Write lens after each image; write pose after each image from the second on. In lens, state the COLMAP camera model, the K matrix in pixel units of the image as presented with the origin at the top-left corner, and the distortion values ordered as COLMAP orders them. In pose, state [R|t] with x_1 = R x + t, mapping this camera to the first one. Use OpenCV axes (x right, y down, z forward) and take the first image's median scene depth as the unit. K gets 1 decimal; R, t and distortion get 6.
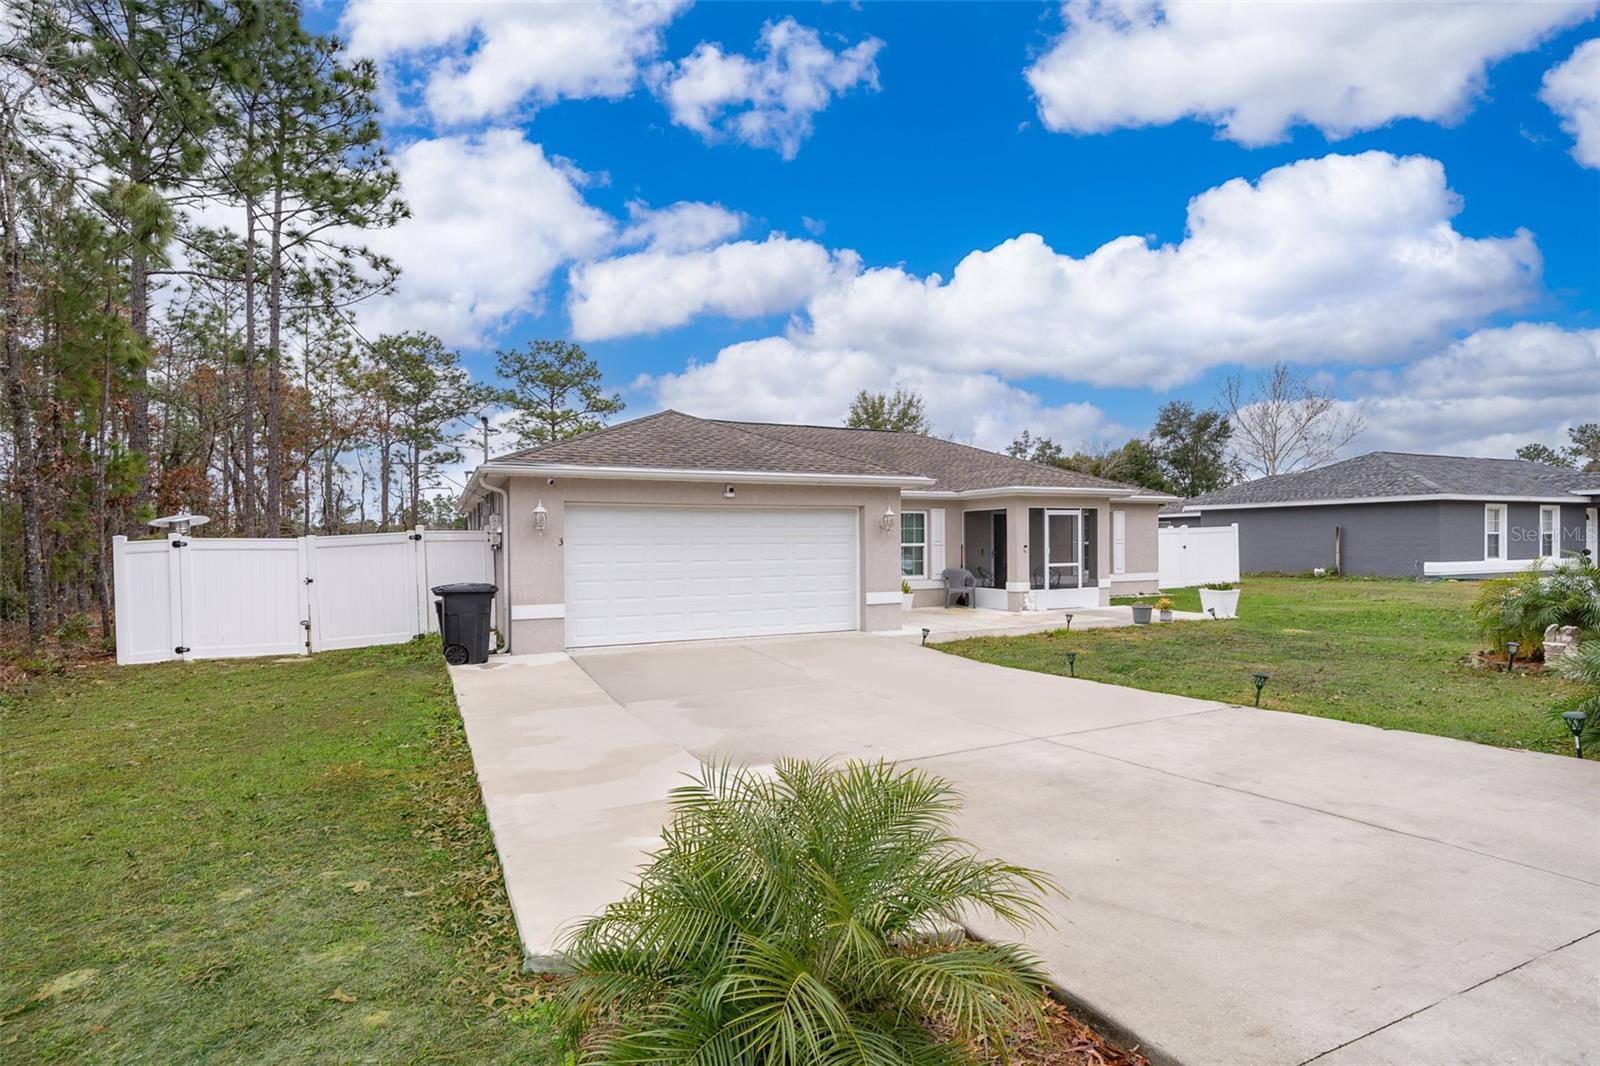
lens RADIAL K [[853.4, 0, 800.0], [0, 853.4, 533.0], [0, 0, 1]] dist [0.003757, 0.000701]
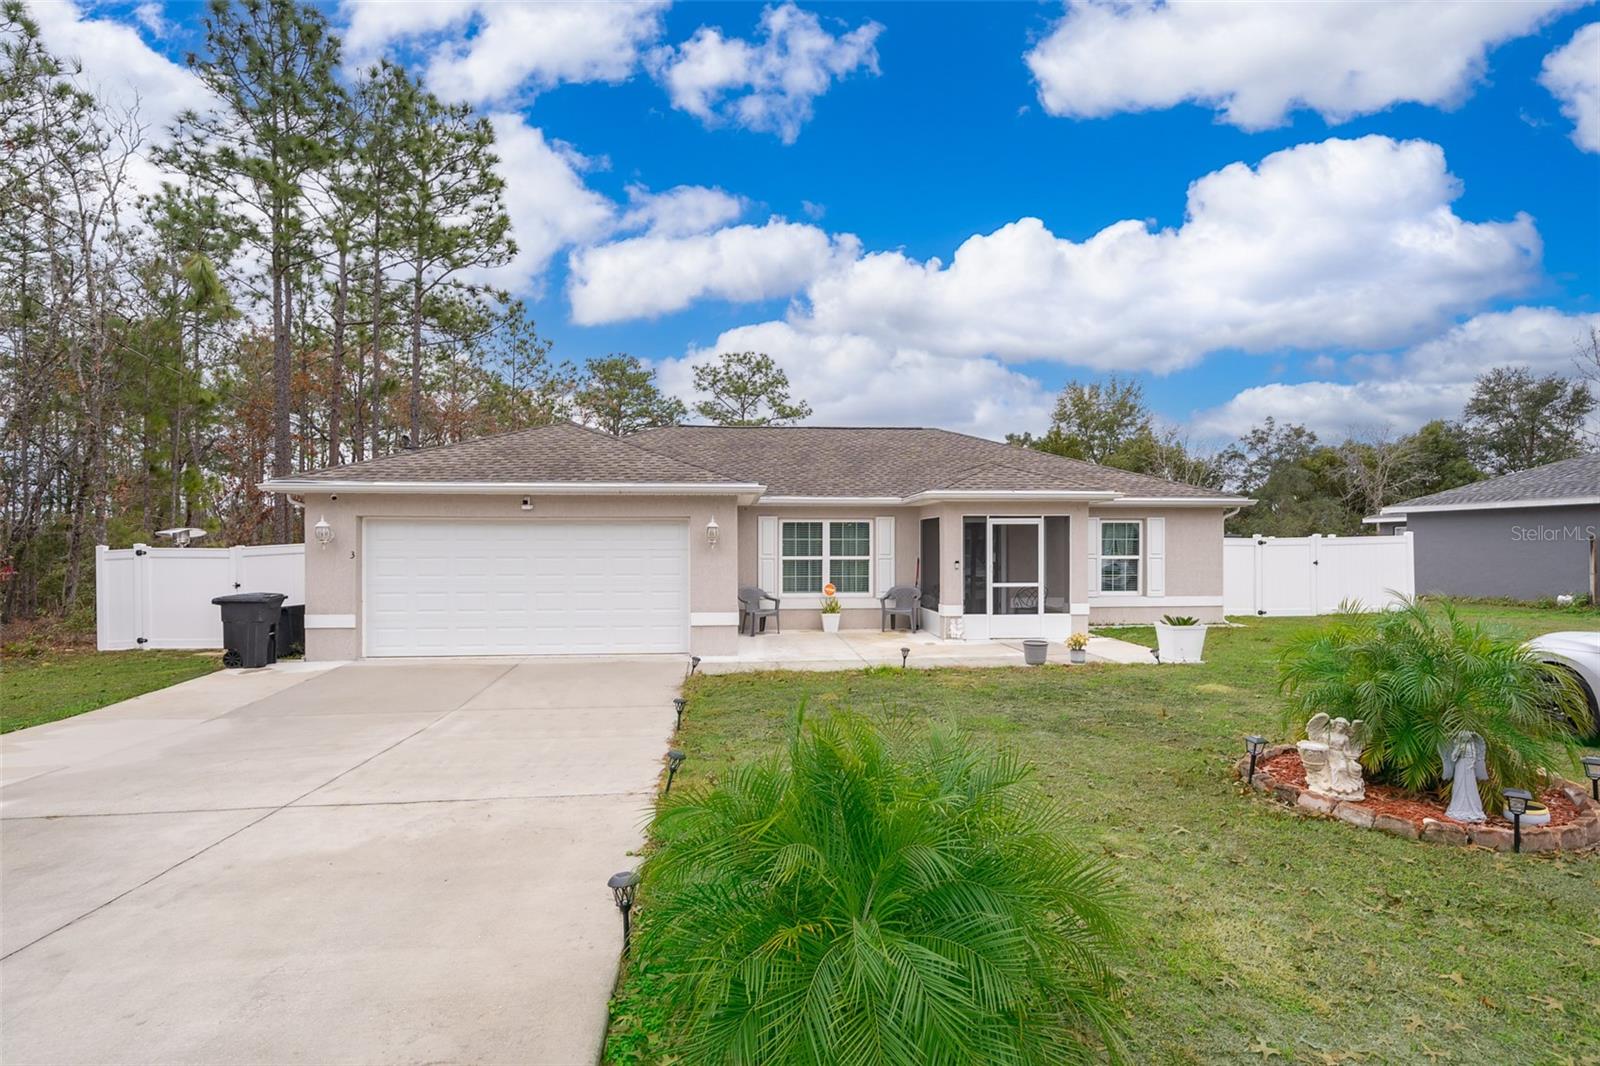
lens RADIAL K [[853.4, 0, 800.0], [0, 853.4, 533.0], [0, 0, 1]] dist [0.003757, 0.000701]
pose [[0.928219, 0.001971, -0.372028, 0.406892], [-0.002526, 0.999996, -0.001003, -0.010980], [0.372025, 0.001871, 0.928221, 0.156870]]
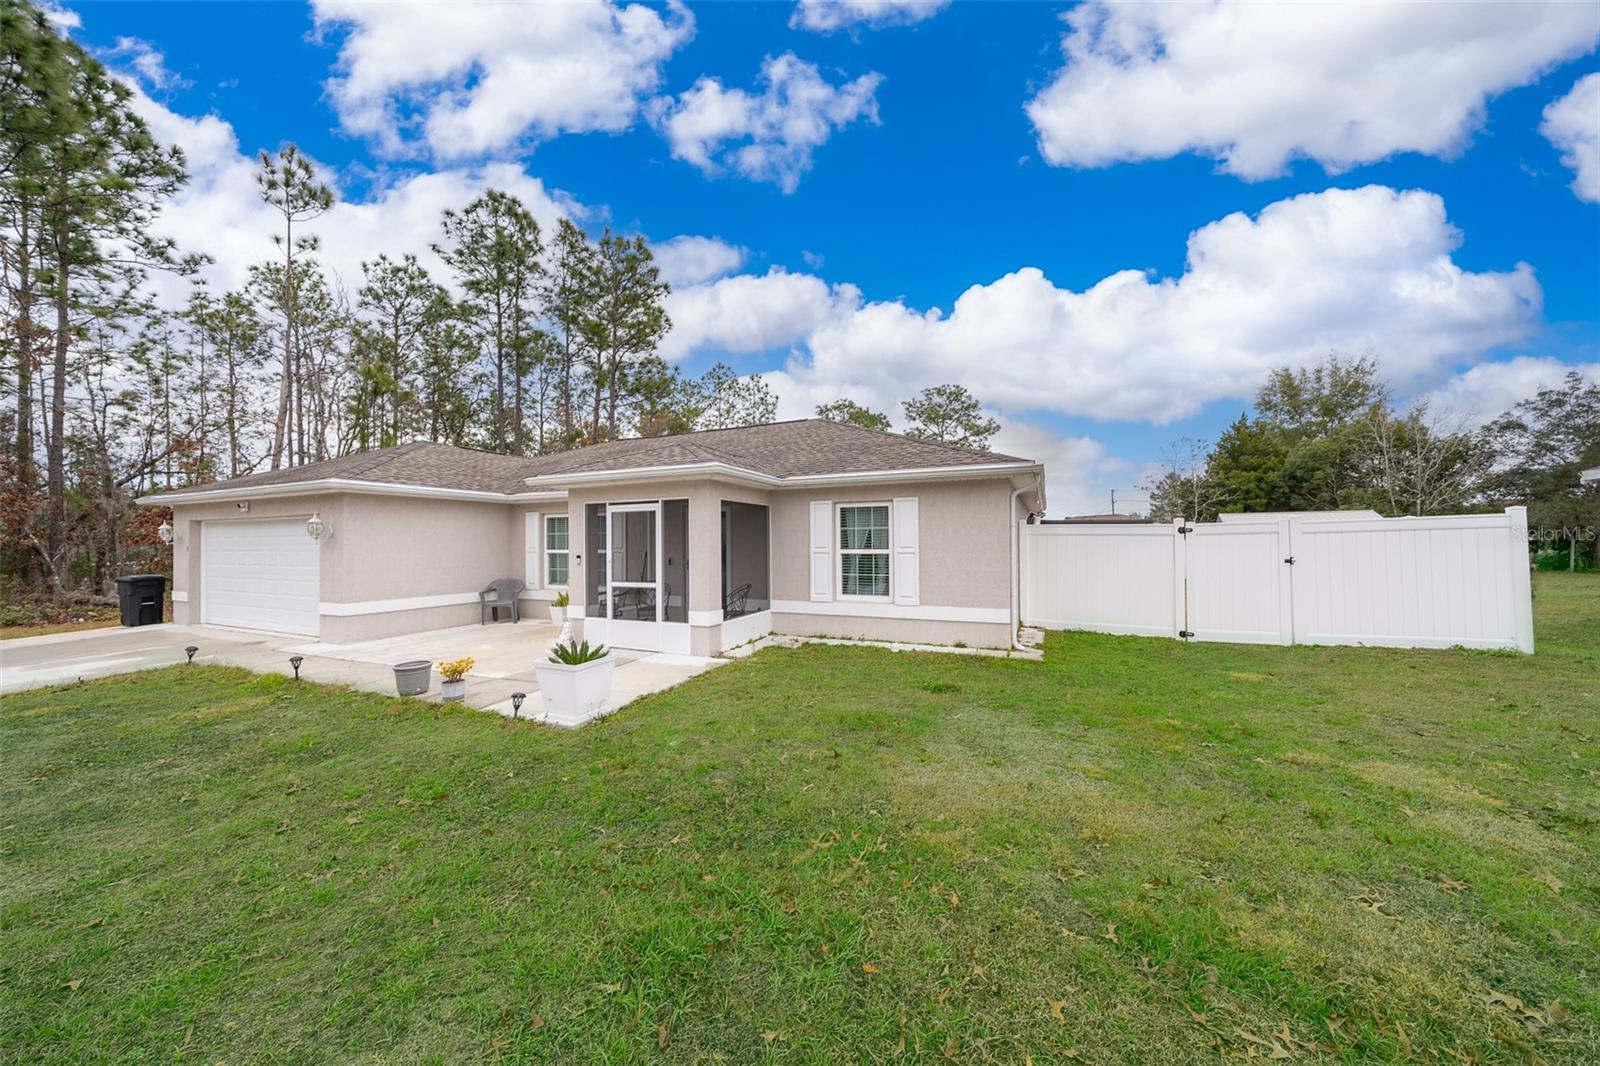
lens RADIAL K [[578.8, 0, 800.0], [0, 578.8, 533.0], [0, 0, 1]] dist [-0.001086, -0.000068]
pose [[0.614317, -0.008655, -0.789012, 0.724819], [0.011082, 0.999936, -0.002340, -0.001540], [0.788982, -0.007306, 0.614373, 0.794328]]
